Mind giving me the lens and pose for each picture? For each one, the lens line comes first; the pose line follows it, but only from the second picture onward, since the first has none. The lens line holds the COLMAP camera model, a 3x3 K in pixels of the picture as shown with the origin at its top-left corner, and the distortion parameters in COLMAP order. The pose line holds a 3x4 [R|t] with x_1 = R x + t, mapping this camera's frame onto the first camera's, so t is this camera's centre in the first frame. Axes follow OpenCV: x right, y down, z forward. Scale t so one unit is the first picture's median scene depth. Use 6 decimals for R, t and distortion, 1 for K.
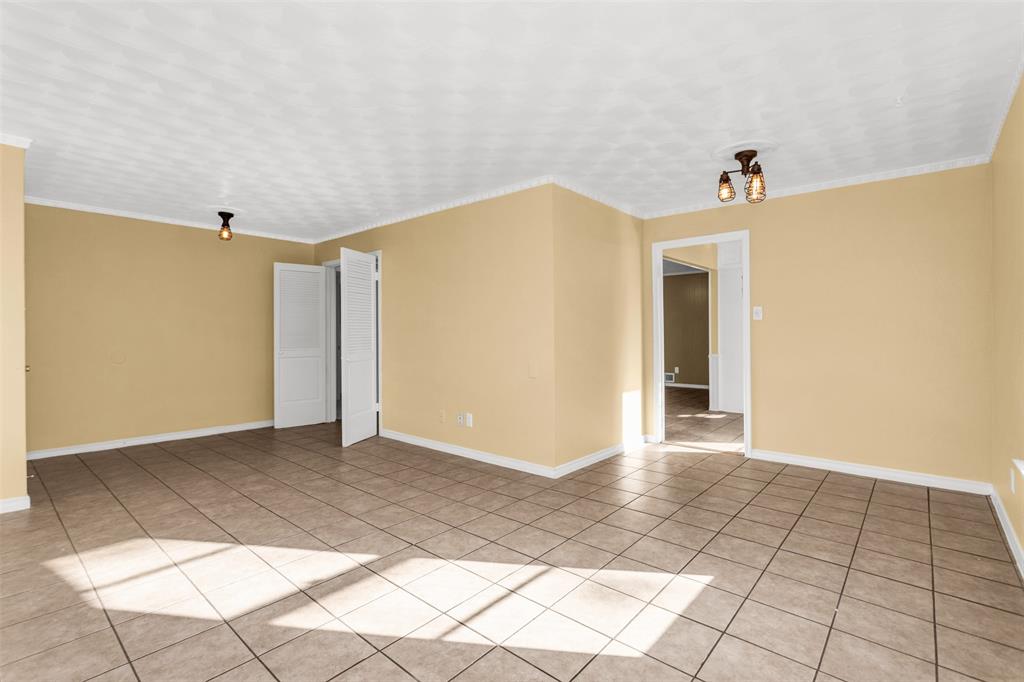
lens RADIAL K [[468.8, 0, 511.6], [0, 468.8, 333.9], [0, 0, 1]] dist [-0.000346, 0.000056]
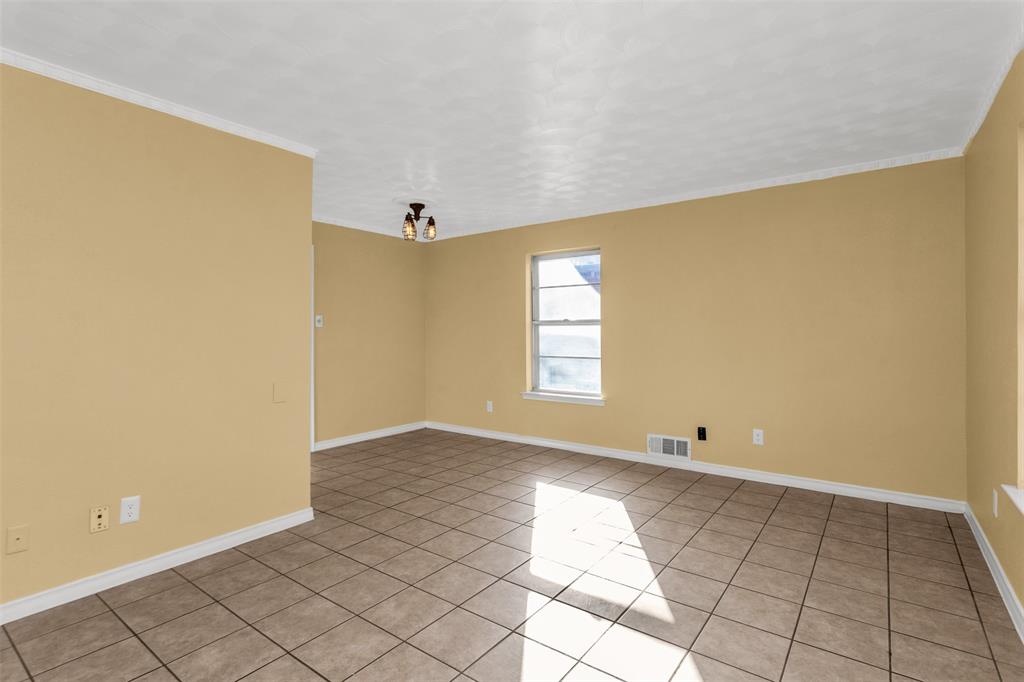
lens RADIAL K [[492.7, 0, 511.4], [0, 492.7, 329.2], [0, 0, 1]] dist [0.000051, 0.000754]
pose [[-0.067250, 0.008548, 0.997700, -0.995982], [0.007324, 0.999941, -0.008073, -0.017579], [-0.997709, 0.006765, -0.067309, 0.893757]]
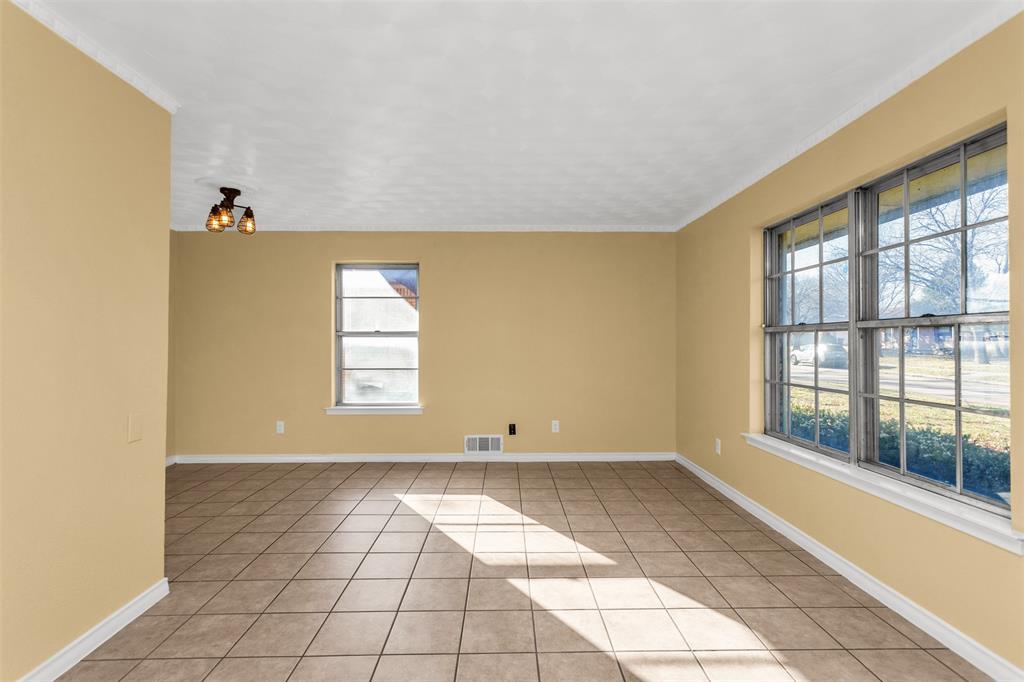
lens RADIAL K [[487.9, 0, 508.8], [0, 487.9, 338.6], [0, 0, 1]] dist [0.000674, 0.000777]
pose [[-0.662281, 0.009030, 0.749201, -0.864229], [0.005227, 0.999959, -0.007431, -0.023081], [-0.749238, -0.001006, -0.662300, 1.371659]]
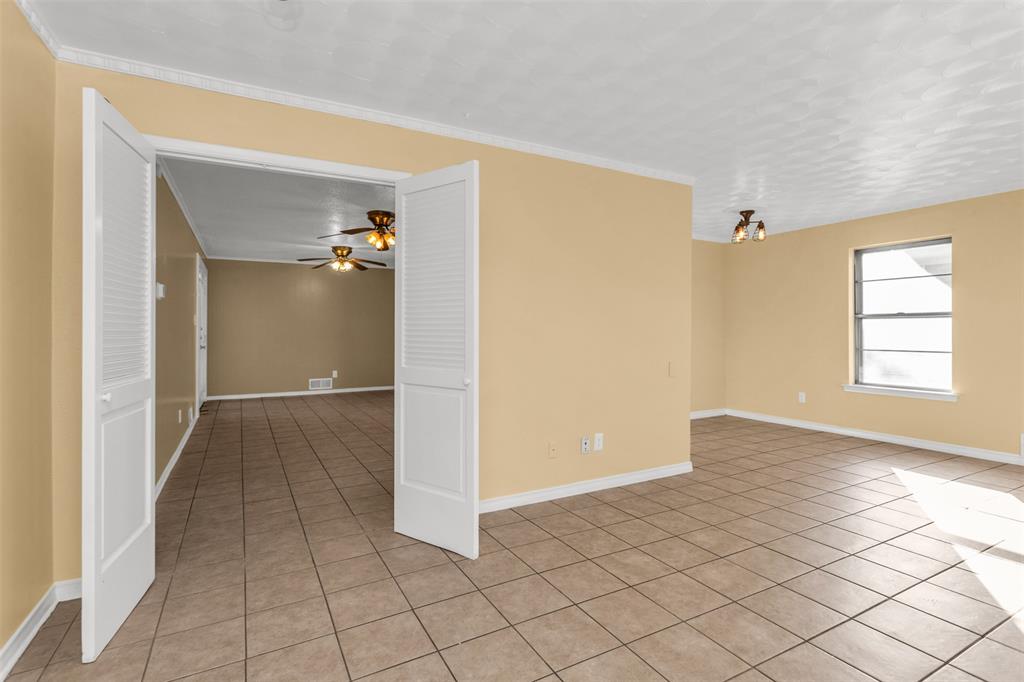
lens RADIAL K [[492.7, 0, 511.4], [0, 492.7, 329.2], [0, 0, 1]] dist [0.000051, 0.000754]
pose [[0.351034, 0.005194, 0.936348, -1.345059], [0.002605, 0.999975, -0.006524, 0.001113], [-0.936359, 0.004729, 0.351012, 1.246291]]
